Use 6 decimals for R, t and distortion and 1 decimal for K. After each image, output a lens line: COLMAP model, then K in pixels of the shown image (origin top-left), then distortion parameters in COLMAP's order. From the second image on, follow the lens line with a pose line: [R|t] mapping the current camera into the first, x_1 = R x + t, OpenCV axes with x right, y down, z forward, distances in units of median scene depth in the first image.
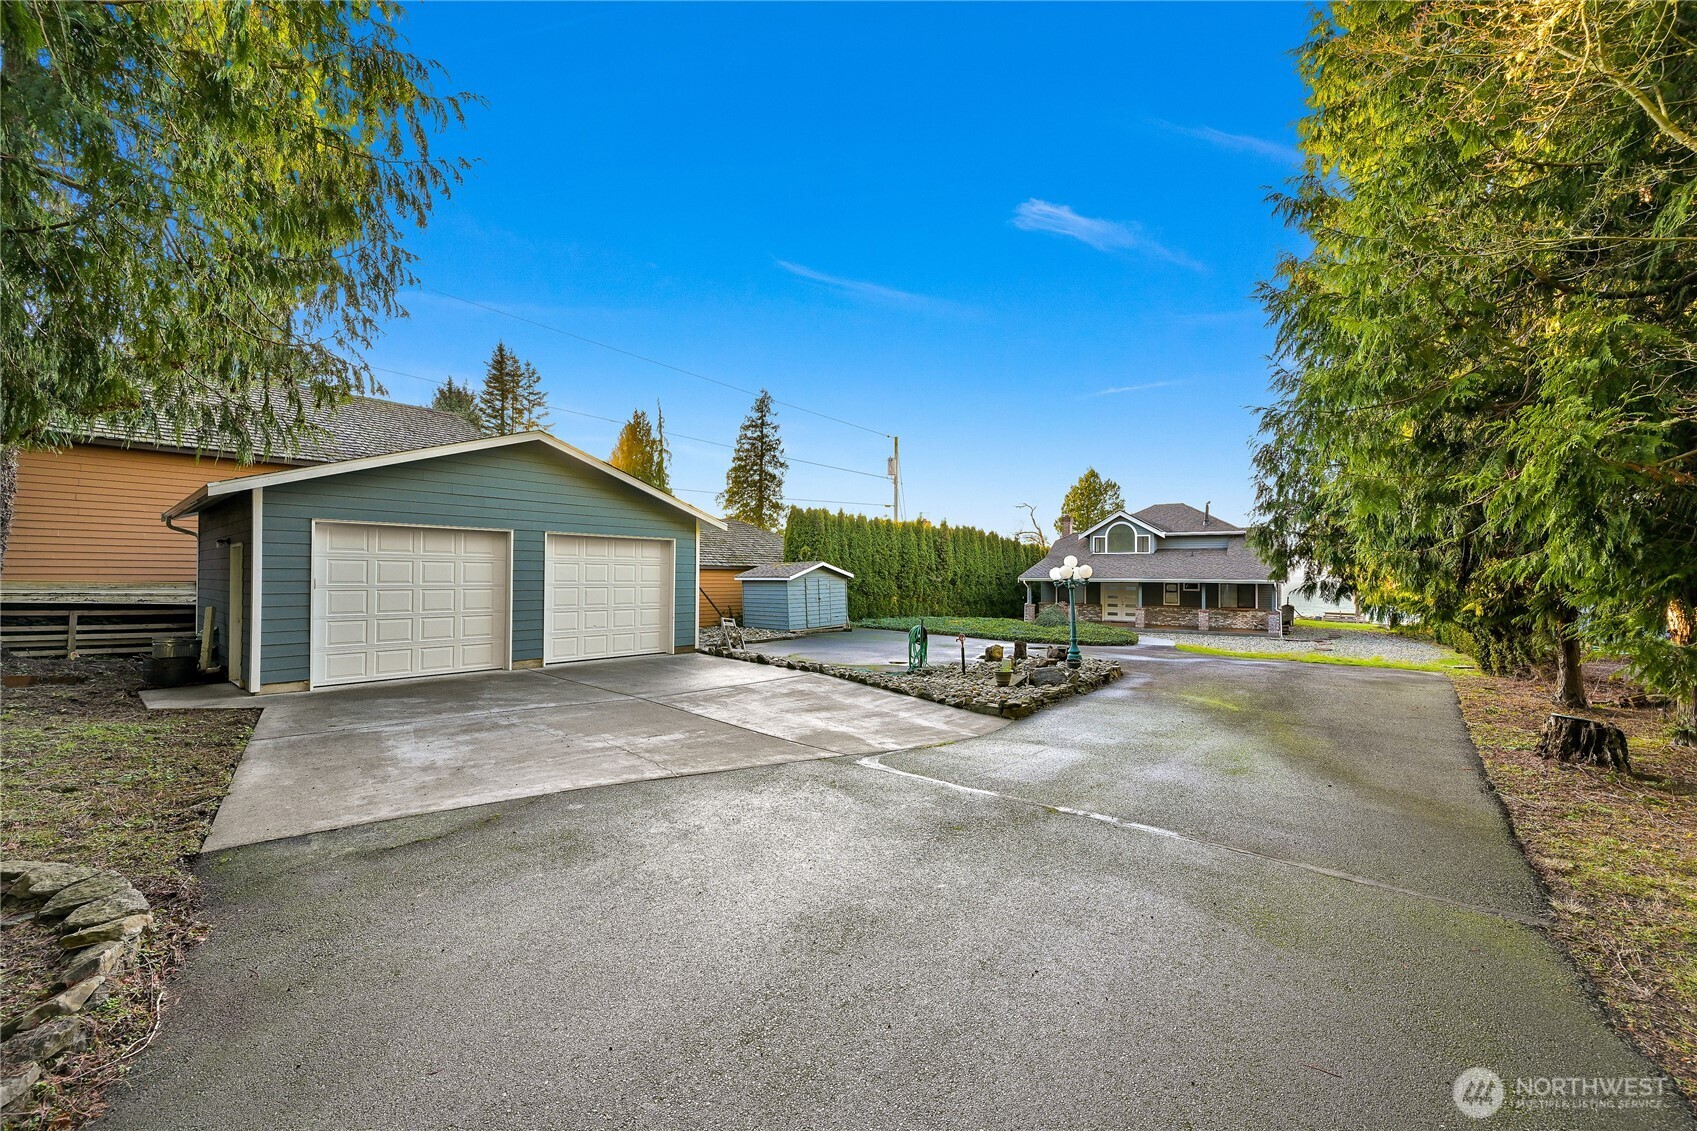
lens RADIAL K [[682.9, 0, 848.5], [0, 682.9, 565.5], [0, 0, 1]] dist [-0.000870, -0.000065]
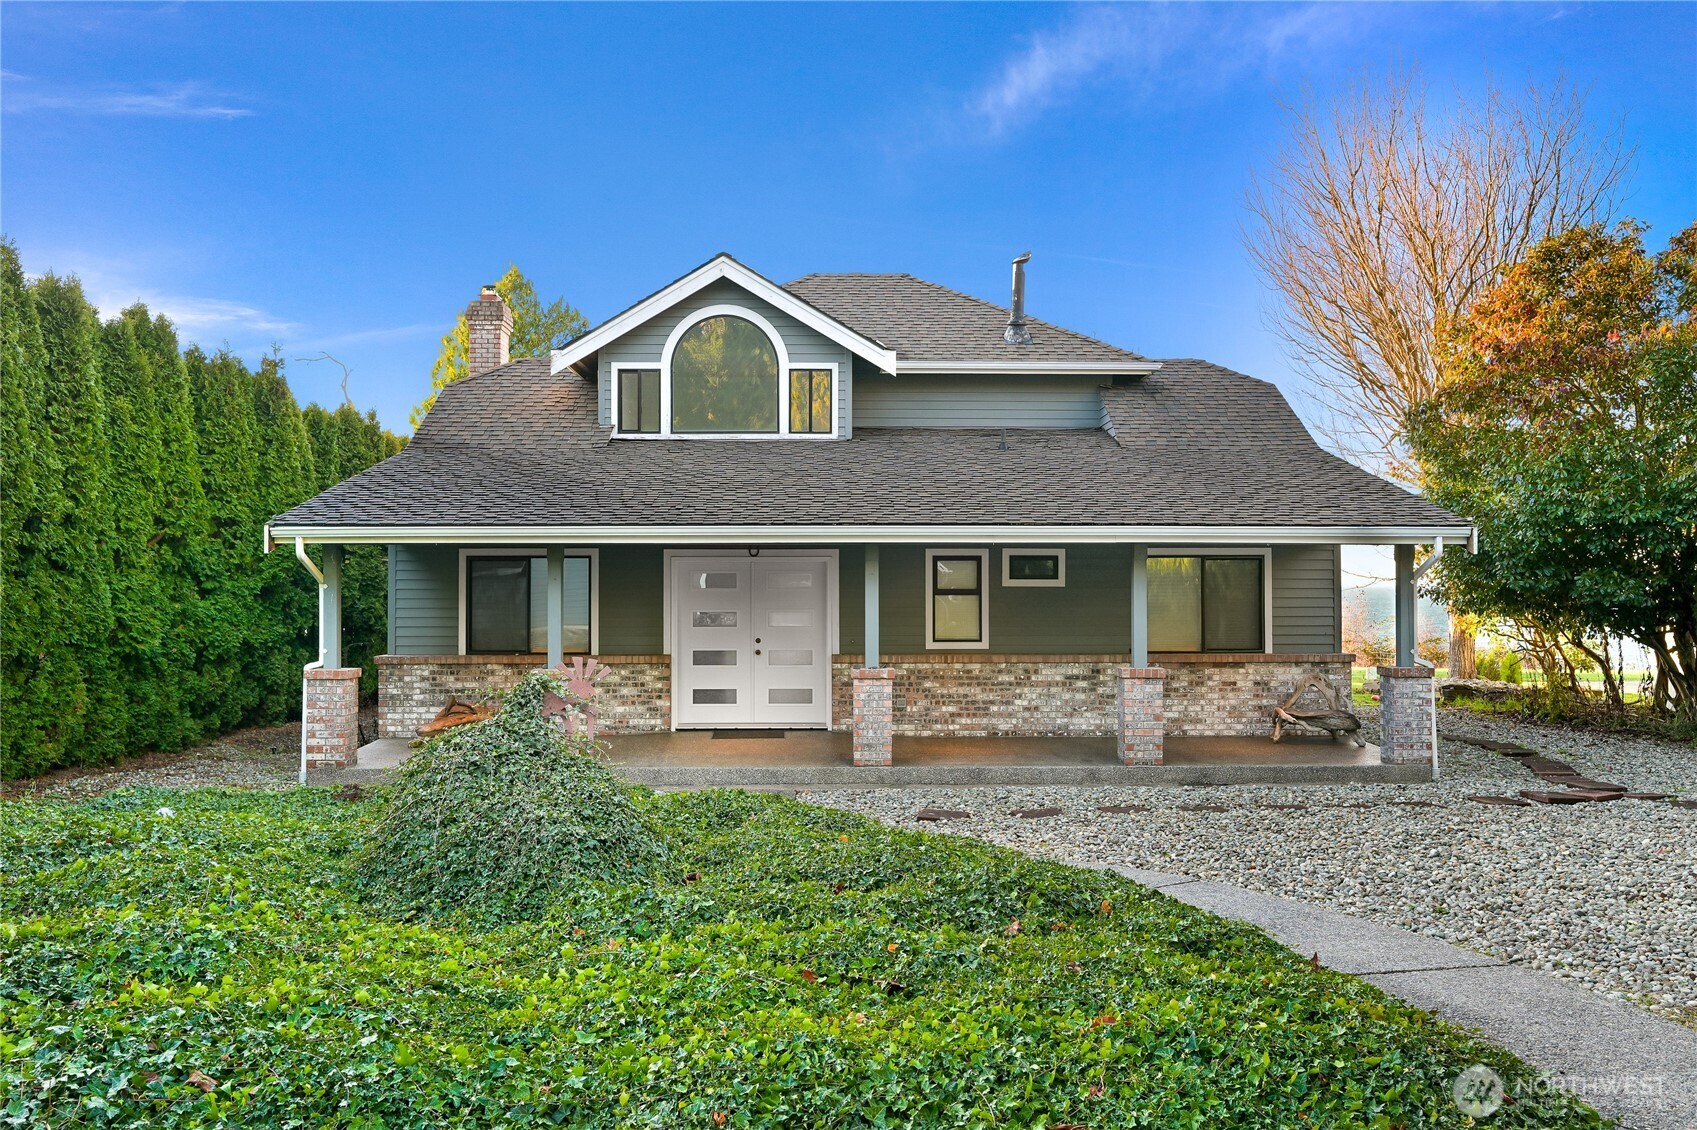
lens RADIAL K [[1460.9, 0, 872.3], [0, 1460.9, 563.9], [0, 0, 1]] dist [0.008097, 0.001128]
pose [[0.824234, -0.005299, 0.566225, 0.155186], [0.000523, 0.999963, 0.008597, 0.022907], [-0.566249, -0.006789, 0.824206, 0.562429]]
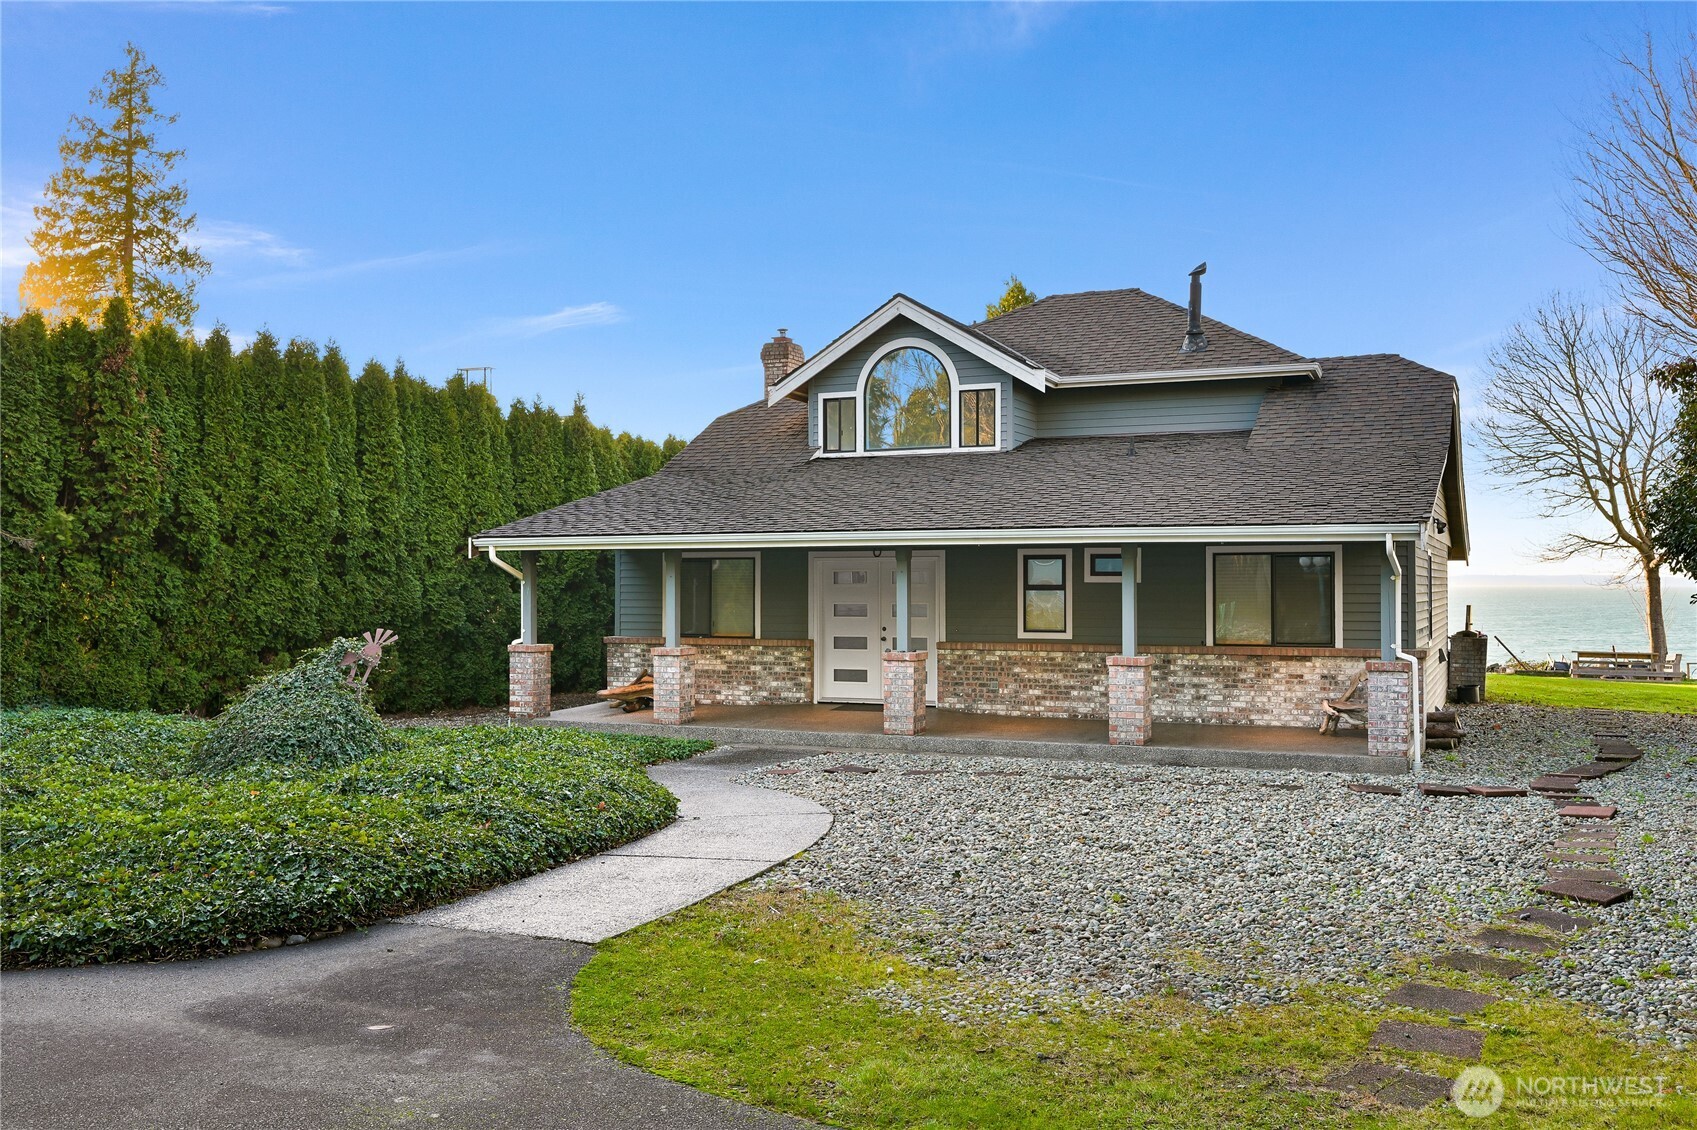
lens RADIAL K [[1460.9, 0, 872.3], [0, 1460.9, 563.9], [0, 0, 1]] dist [0.008097, 0.001128]
pose [[0.986150, -0.011747, 0.165442, 0.294666], [0.010564, 0.999912, 0.008030, 0.022728], [-0.165521, -0.006171, 0.986187, 0.430803]]
